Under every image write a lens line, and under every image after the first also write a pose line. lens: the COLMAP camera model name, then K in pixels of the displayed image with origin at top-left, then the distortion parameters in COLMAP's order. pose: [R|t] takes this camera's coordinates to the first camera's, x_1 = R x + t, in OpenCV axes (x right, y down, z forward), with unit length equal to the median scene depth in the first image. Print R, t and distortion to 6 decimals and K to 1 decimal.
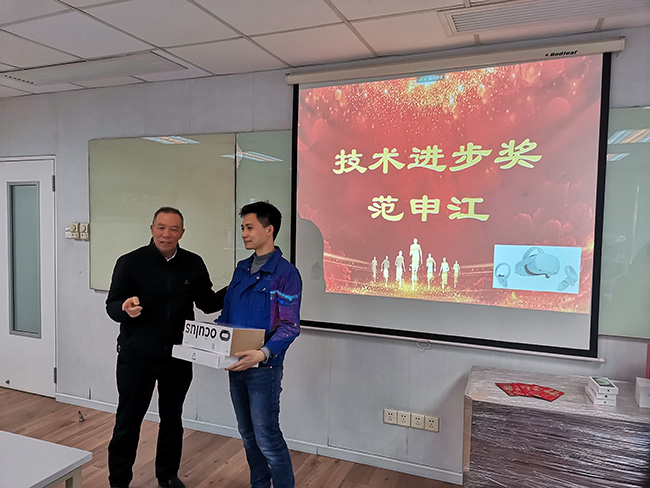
lens RADIAL K [[476.3, 0, 322.2], [0, 476.3, 241.8], [0, 0, 1]] dist [0.104946, -0.118002]
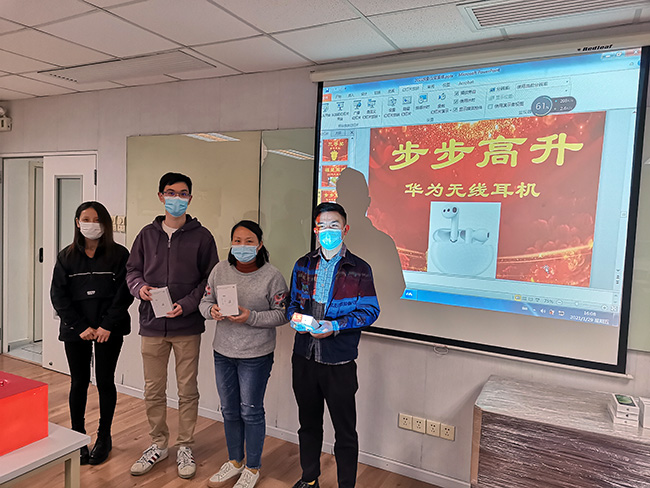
lens RADIAL K [[476.3, 0, 323.0], [0, 476.3, 241.1], [0, 0, 1]] dist [0.104946, -0.118002]
pose [[0.994268, 0.029689, -0.102714, 0.067776], [-0.029322, 0.999557, 0.005081, -0.003182], [0.102820, -0.002040, 0.994698, 0.010257]]
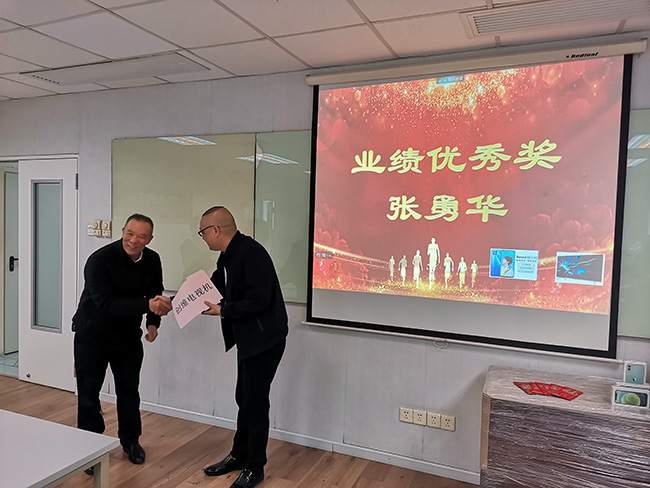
lens RADIAL K [[476.3, 0, 321.9], [0, 476.3, 242.1], [0, 0, 1]] dist [0.104946, -0.118002]
pose [[0.999682, 0.012023, -0.022162, -0.017128], [-0.012190, 0.999898, -0.007450, 0.011936], [0.022070, 0.007718, 0.999727, -0.013120]]
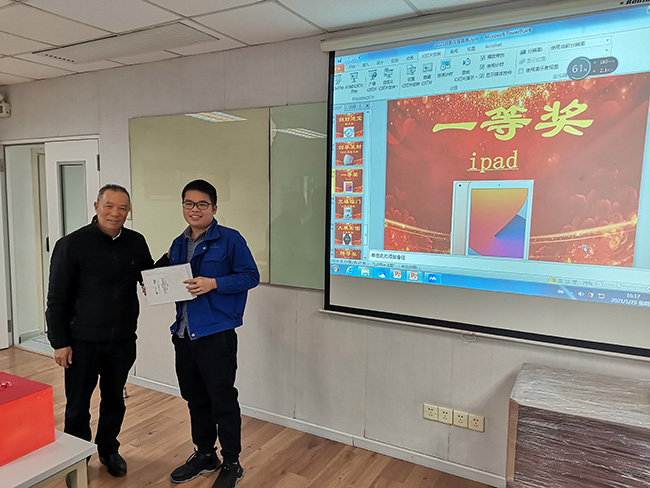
lens RADIAL K [[476.3, 0, 324.1], [0, 476.3, 241.2], [0, 0, 1]] dist [0.104946, -0.118002]
pose [[0.992575, 0.009351, -0.121274, 0.049656], [-0.003881, 0.998967, 0.045268, -0.006865], [0.121572, -0.044461, 0.991586, 0.072496]]
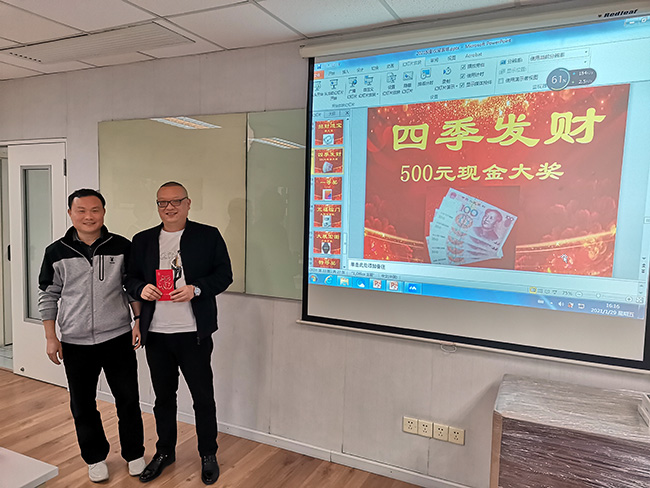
lens RADIAL K [[476.3, 0, 322.1], [0, 476.3, 240.9], [0, 0, 1]] dist [0.104946, -0.118002]
pose [[0.997669, 0.013210, -0.066942, 0.033486], [-0.011771, 0.999692, 0.021842, -0.001771], [0.067210, -0.021003, 0.997518, 0.094229]]
